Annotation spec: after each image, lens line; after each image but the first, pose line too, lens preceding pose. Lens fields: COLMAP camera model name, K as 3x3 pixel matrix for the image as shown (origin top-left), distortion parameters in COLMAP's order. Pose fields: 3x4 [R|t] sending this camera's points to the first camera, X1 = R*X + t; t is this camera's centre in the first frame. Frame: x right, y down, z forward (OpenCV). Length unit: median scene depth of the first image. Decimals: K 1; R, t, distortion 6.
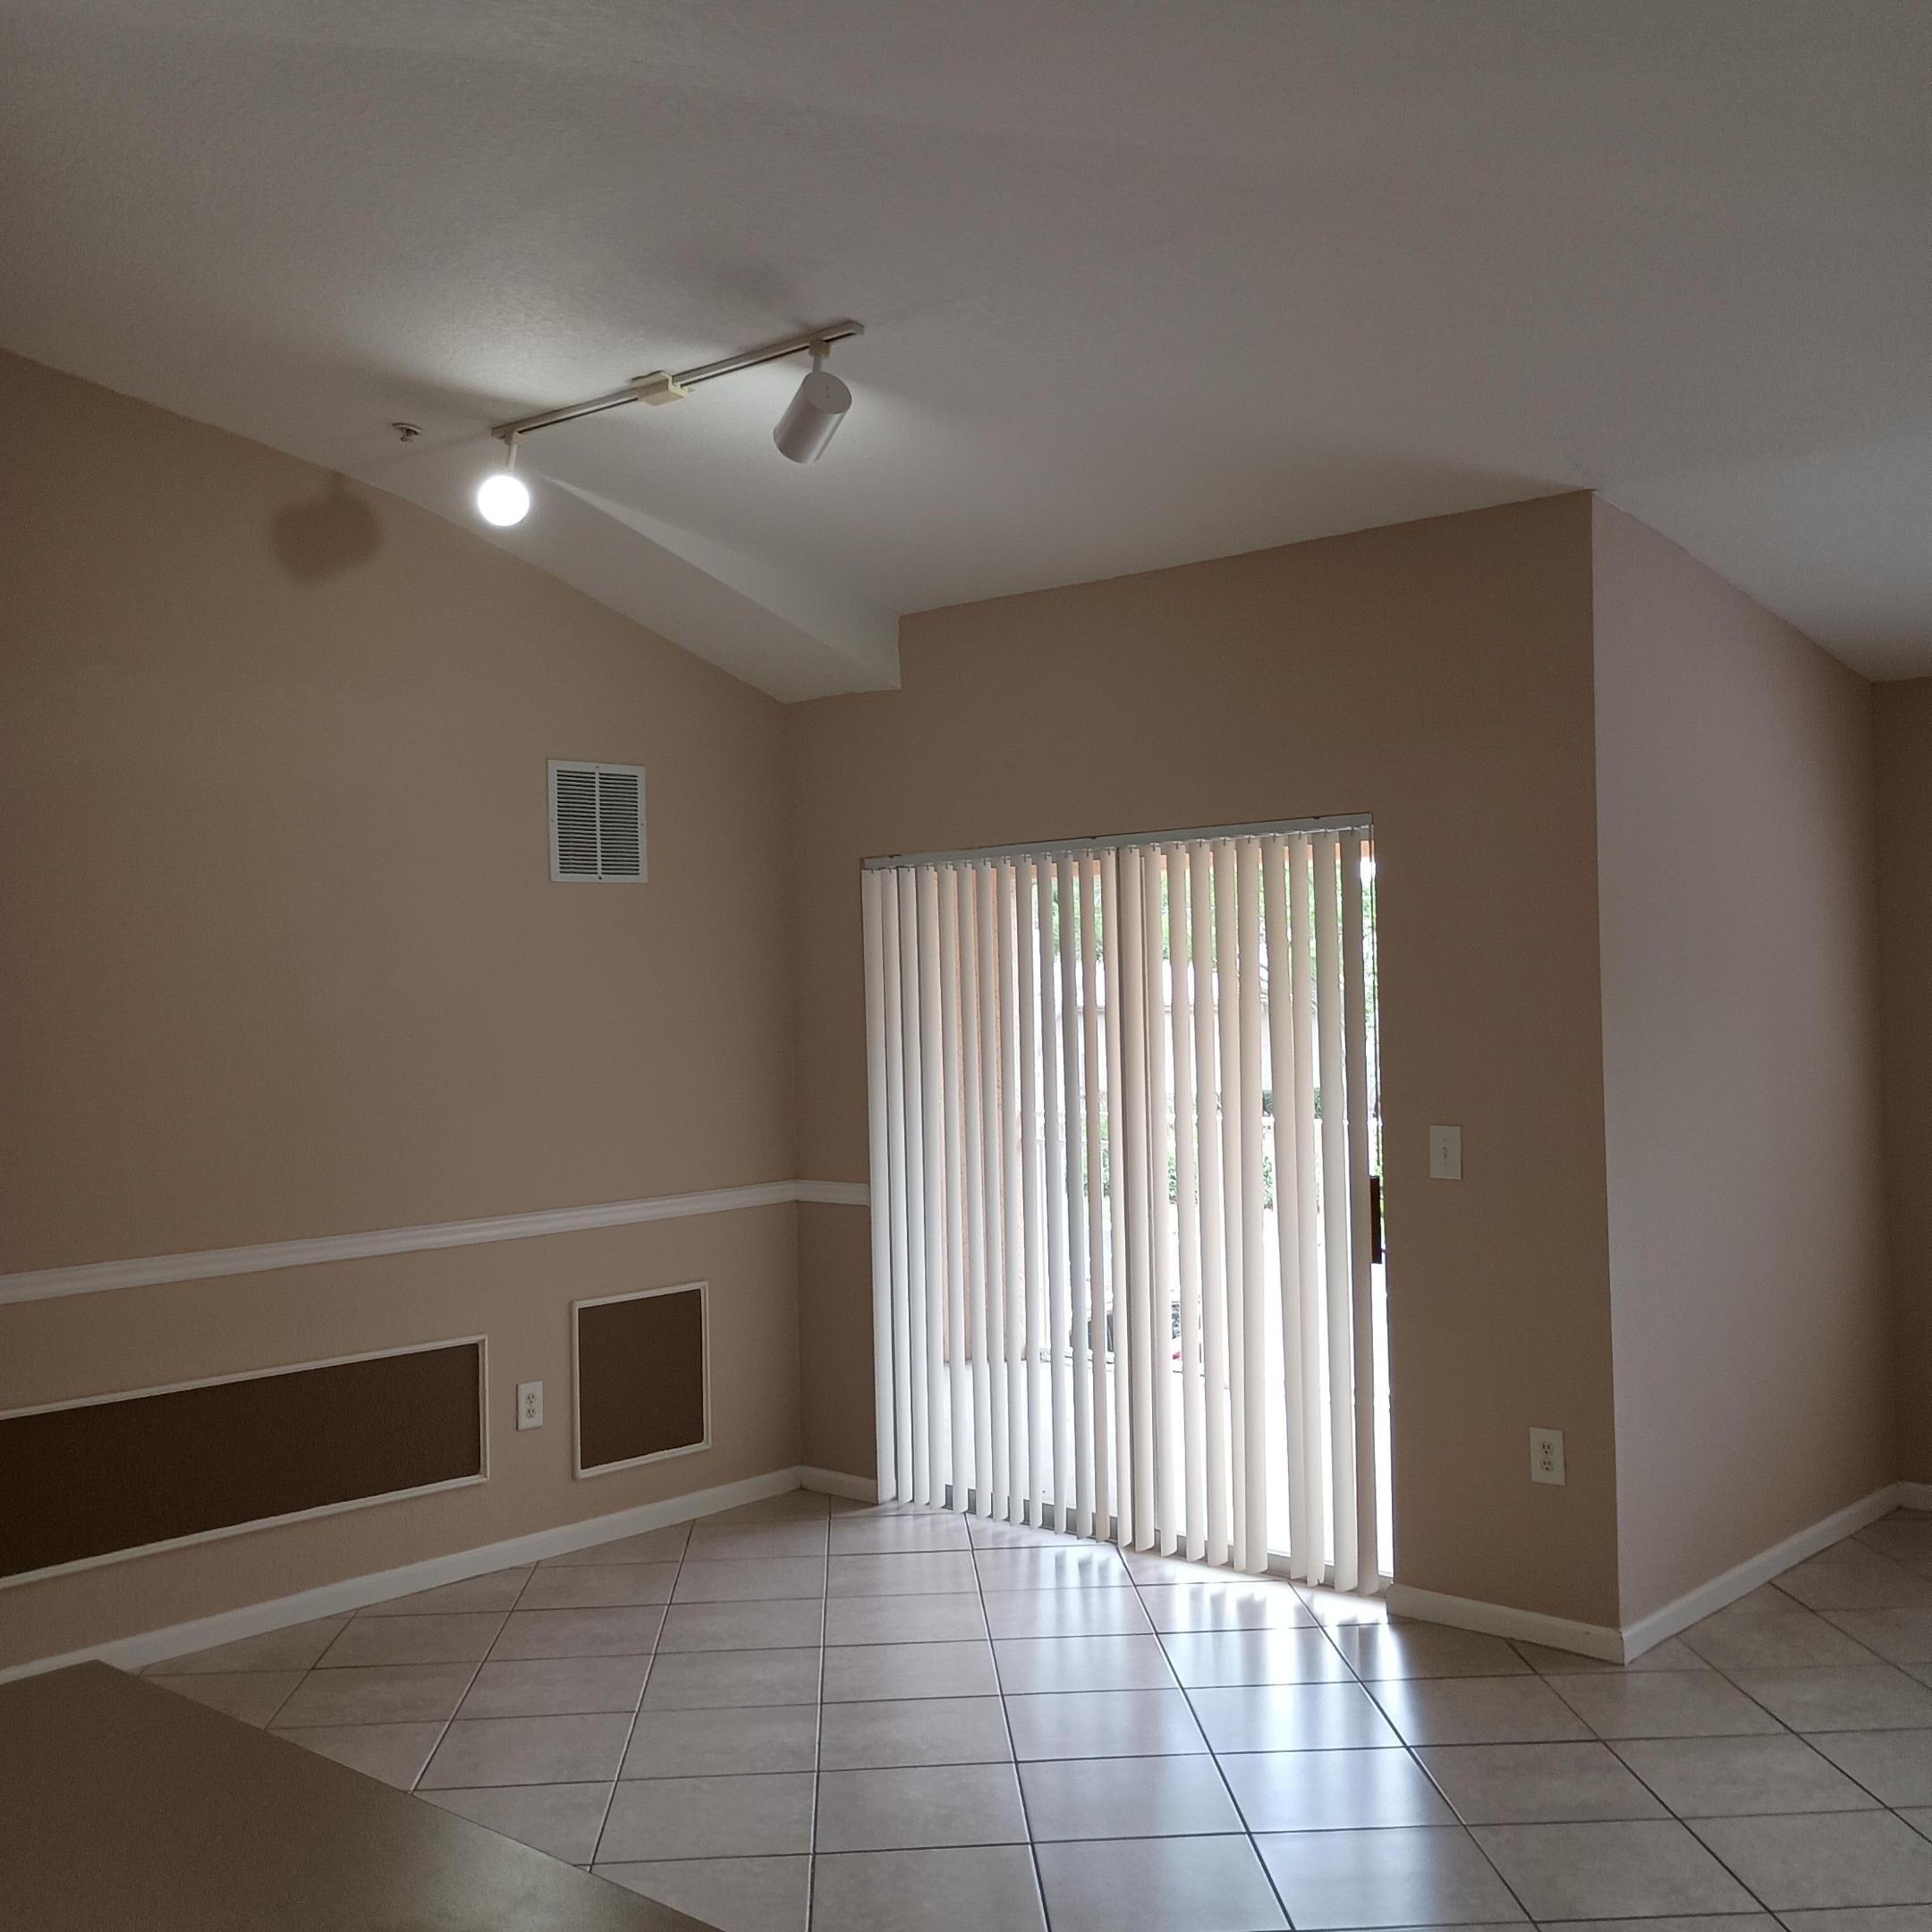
lens RADIAL K [[2140.6, 0, 962.0], [0, 2140.6, 961.0], [0, 0, 1]] dist [0.051116, -0.055159]
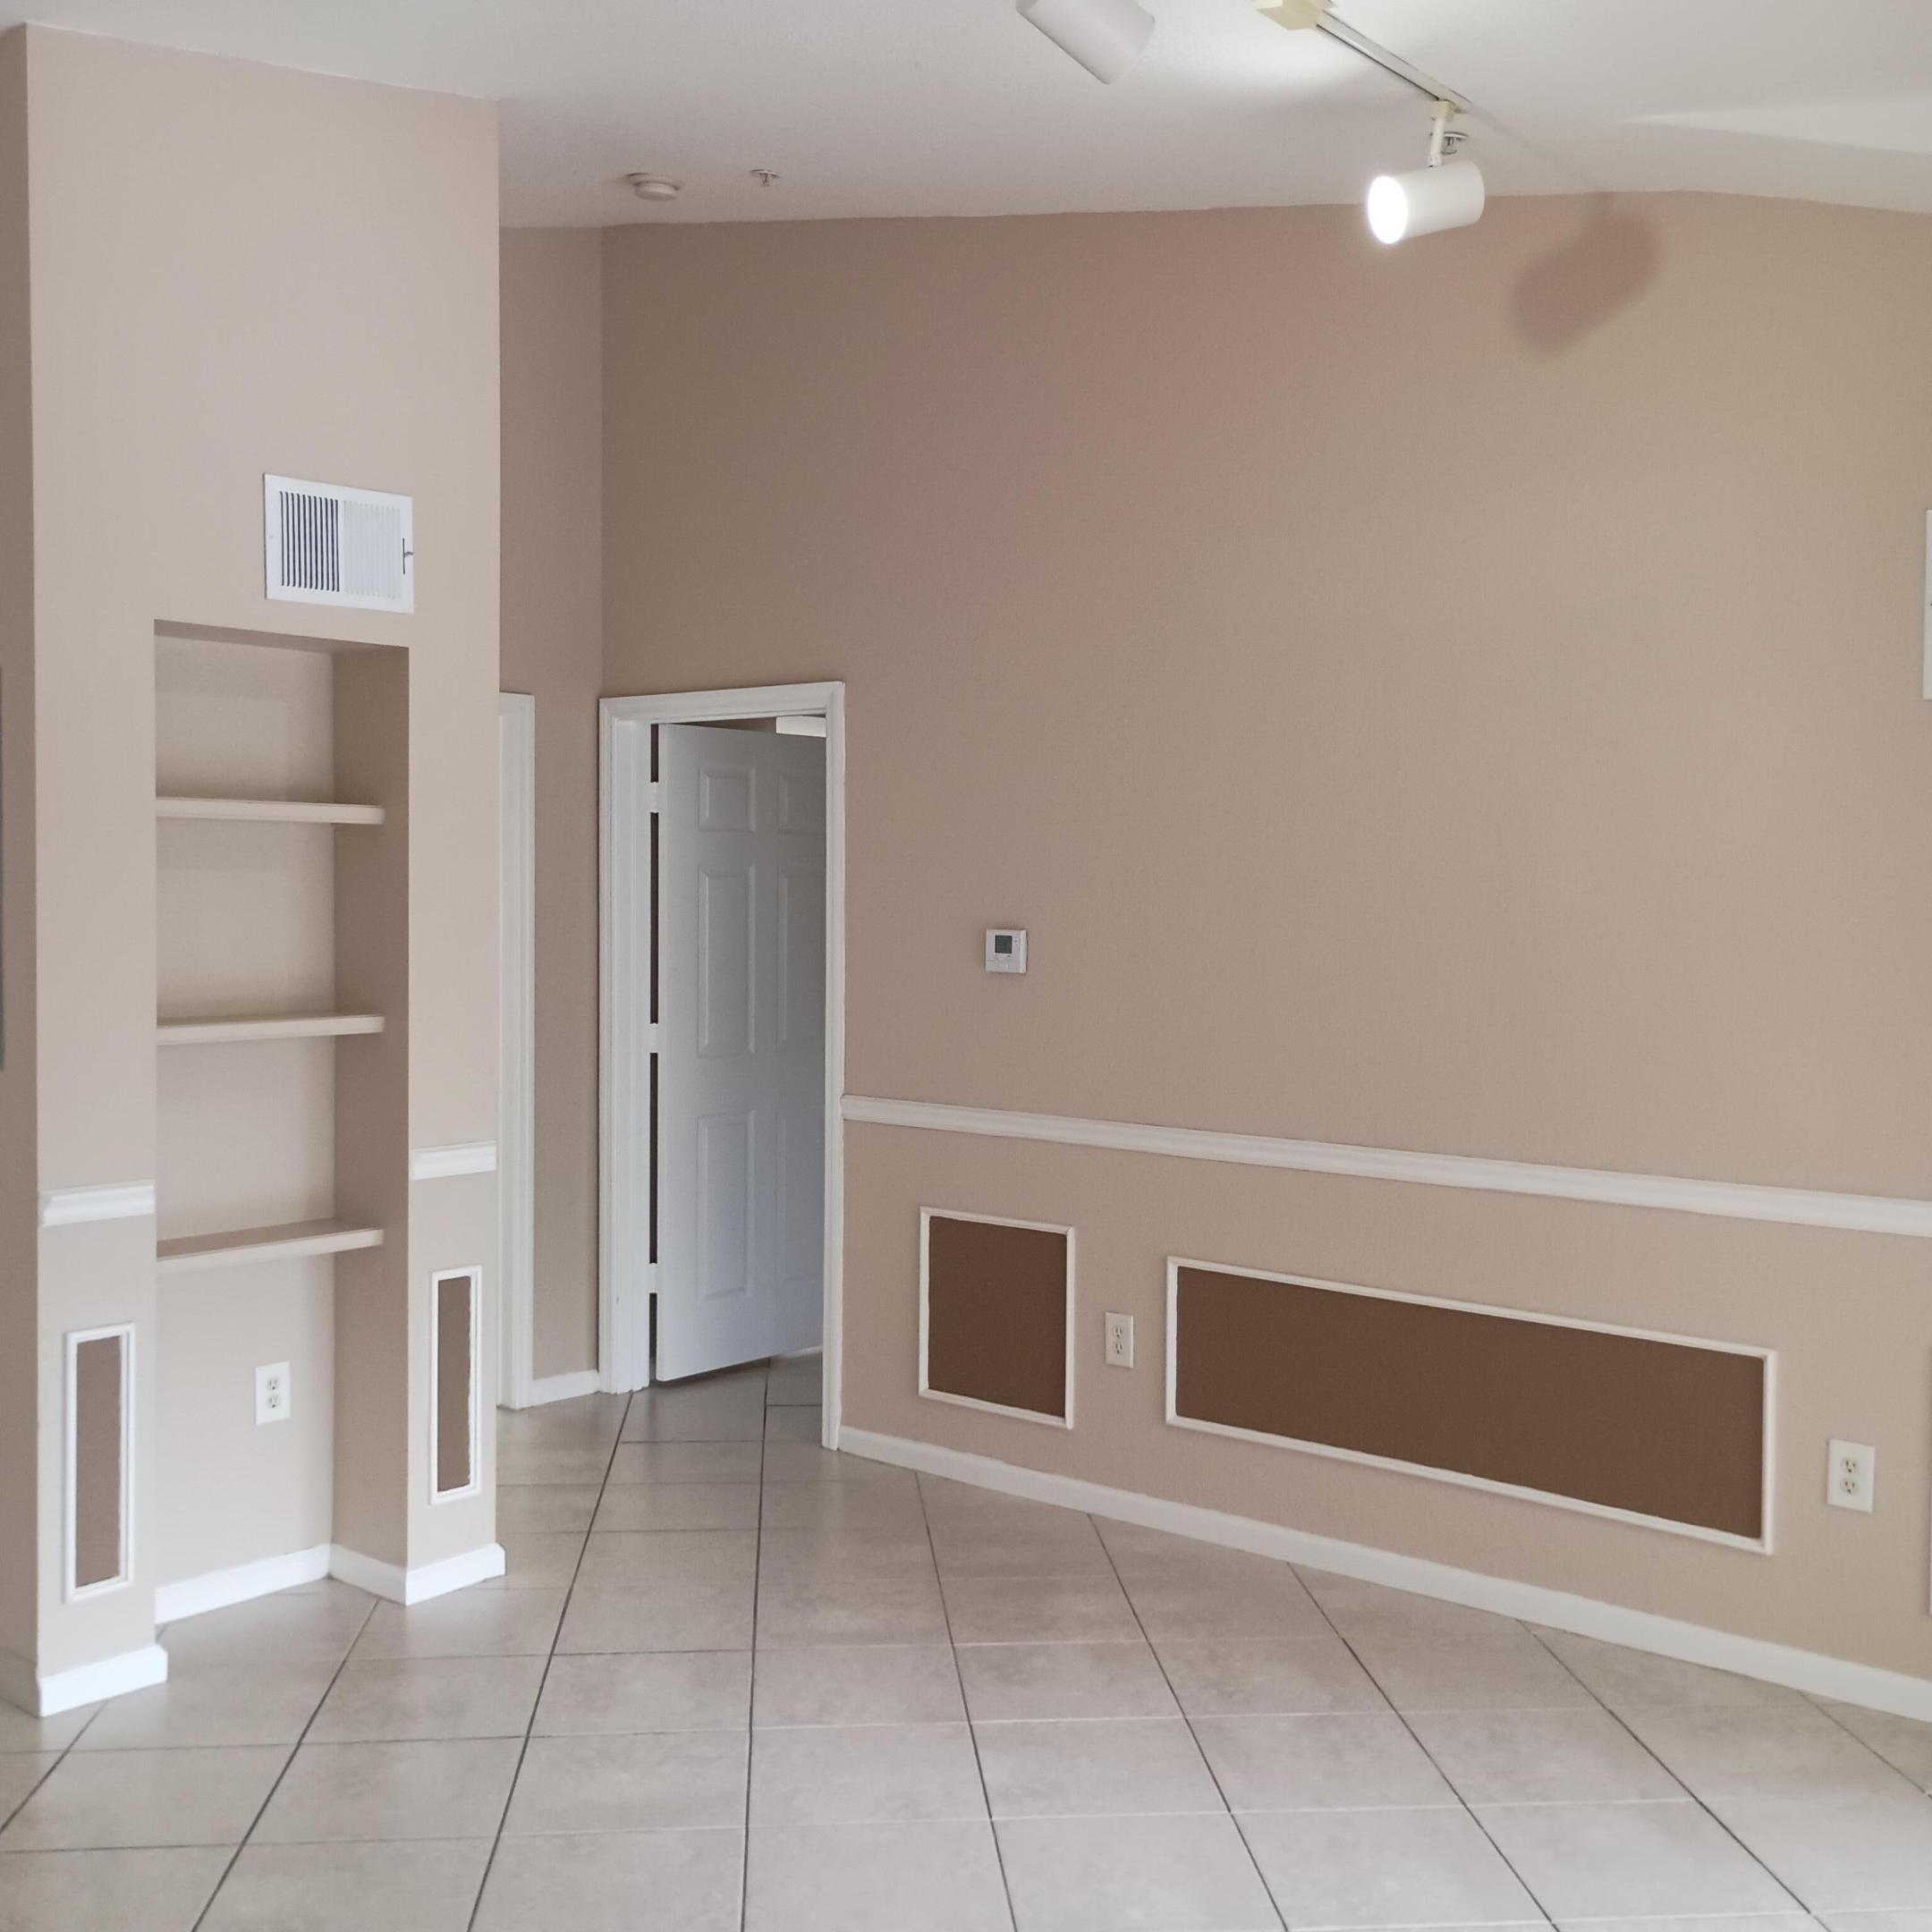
lens RADIAL K [[2140.6, 0, 962.0], [0, 2140.6, 961.0], [0, 0, 1]] dist [0.051116, -0.055159]
pose [[0.029564, 0.057946, -0.997882, 0.464069], [0.000947, 0.998316, 0.057999, 0.003957], [0.999562, -0.002660, 0.029459, 0.698996]]
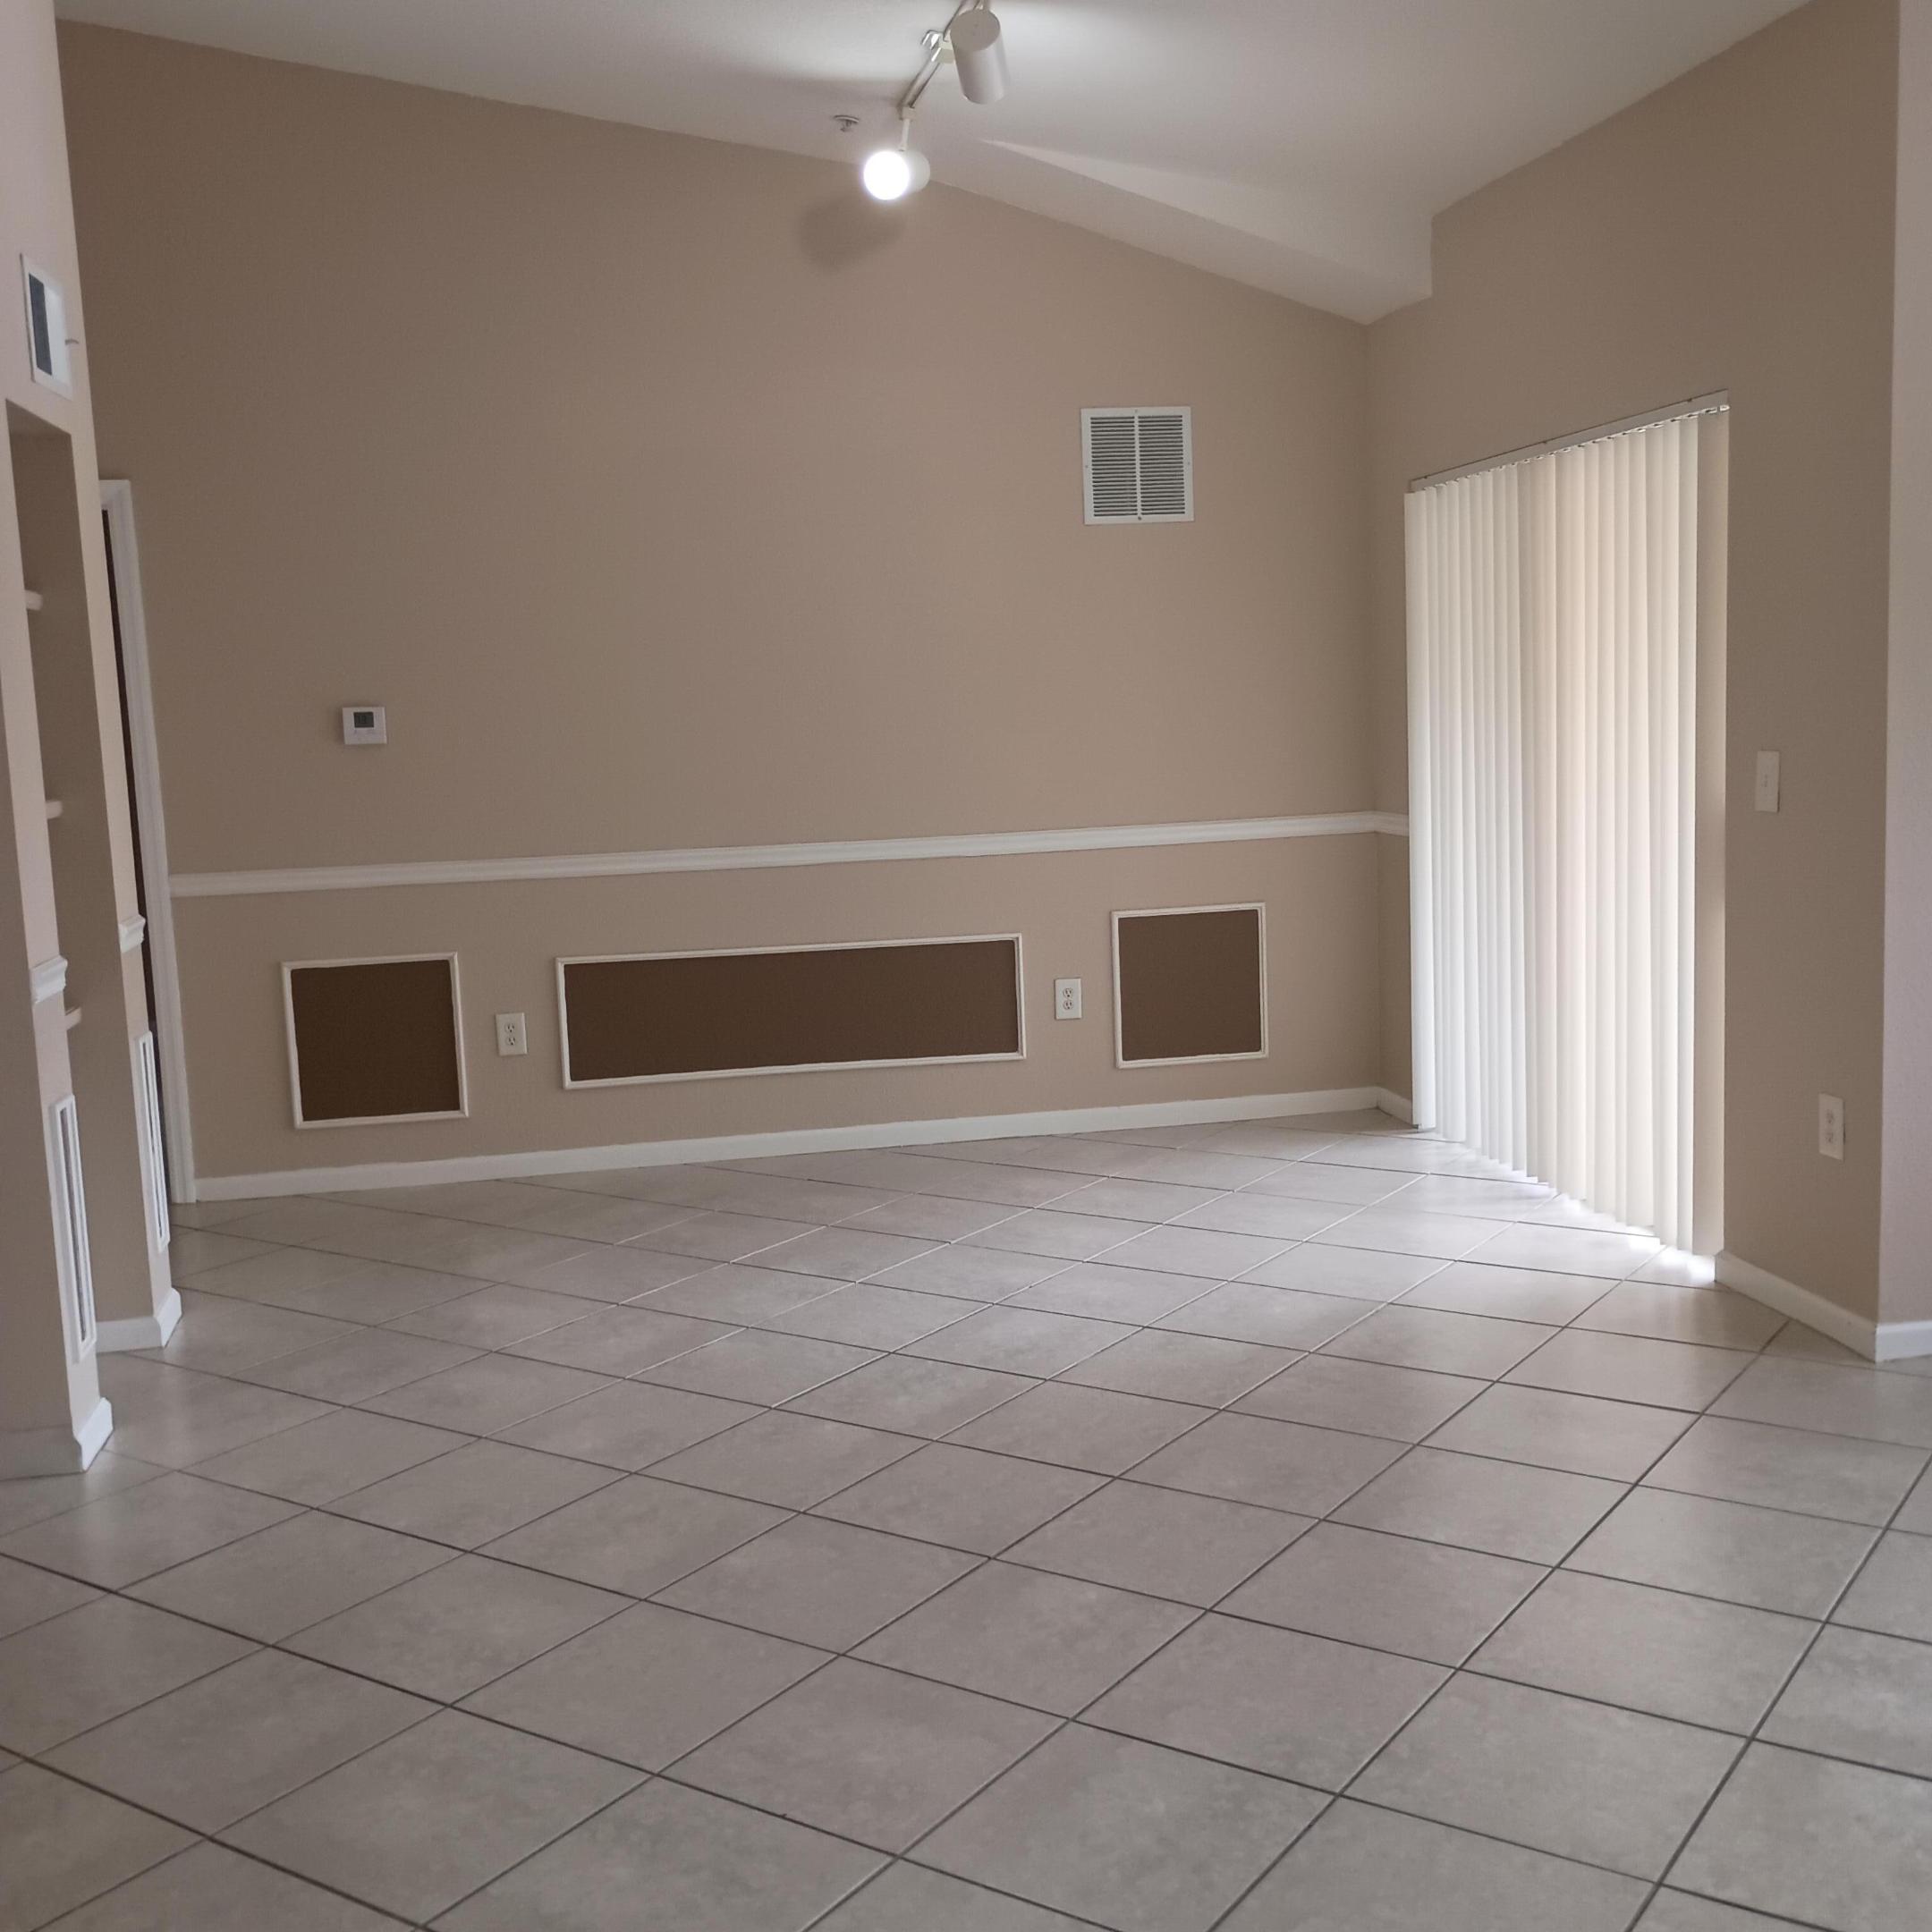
lens RADIAL K [[2140.6, 0, 962.0], [0, 2140.6, 961.0], [0, 0, 1]] dist [0.051116, -0.055159]
pose [[0.793318, 0.066754, -0.605137, 0.434717], [0.028905, 0.988720, 0.146961, 0.020034], [0.608121, -0.134078, 0.782440, 0.087764]]
